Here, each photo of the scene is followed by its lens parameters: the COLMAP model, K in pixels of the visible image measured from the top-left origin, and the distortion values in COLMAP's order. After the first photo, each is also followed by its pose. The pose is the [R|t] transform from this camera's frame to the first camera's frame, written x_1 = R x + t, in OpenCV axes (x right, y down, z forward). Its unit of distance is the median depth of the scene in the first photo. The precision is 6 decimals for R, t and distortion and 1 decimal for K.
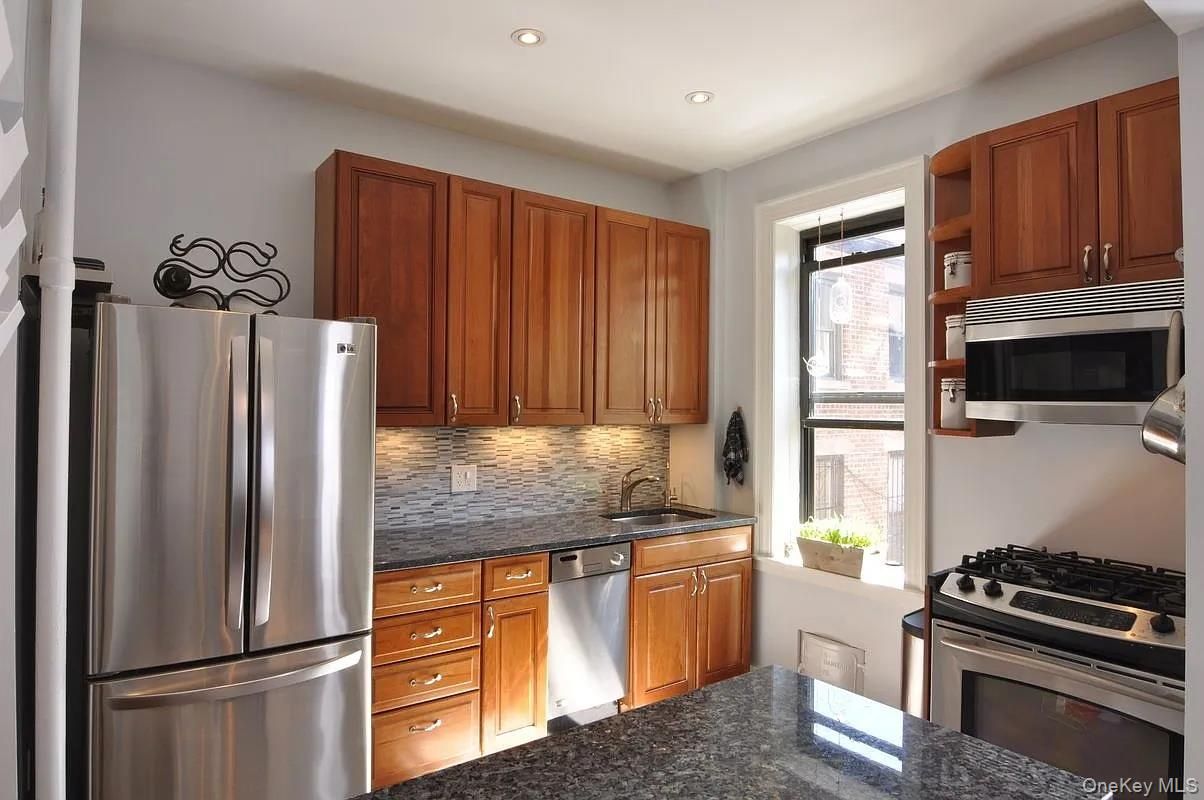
lens RADIAL K [[712.4, 0, 602.0], [0, 712.4, 400.0], [0, 0, 1]] dist [0.001047, 0.001037]
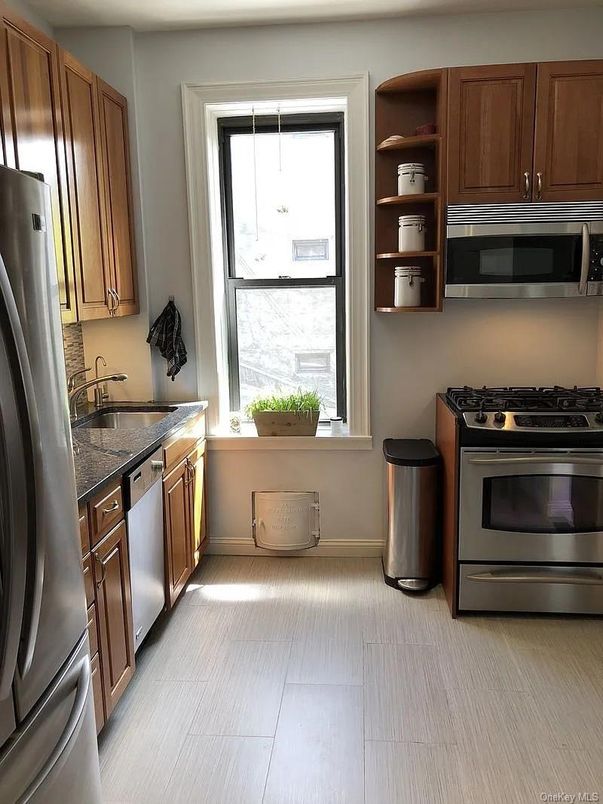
lens RADIAL K [[622.4, 0, 301.5], [0, 622.4, 402.0], [0, 0, 1]] dist [0.006729, 0.004434]
pose [[0.647992, -0.155543, 0.745596, -0.494650], [0.016640, 0.981583, 0.190312, -0.007922], [-0.761465, -0.110914, 0.638646, 0.399178]]
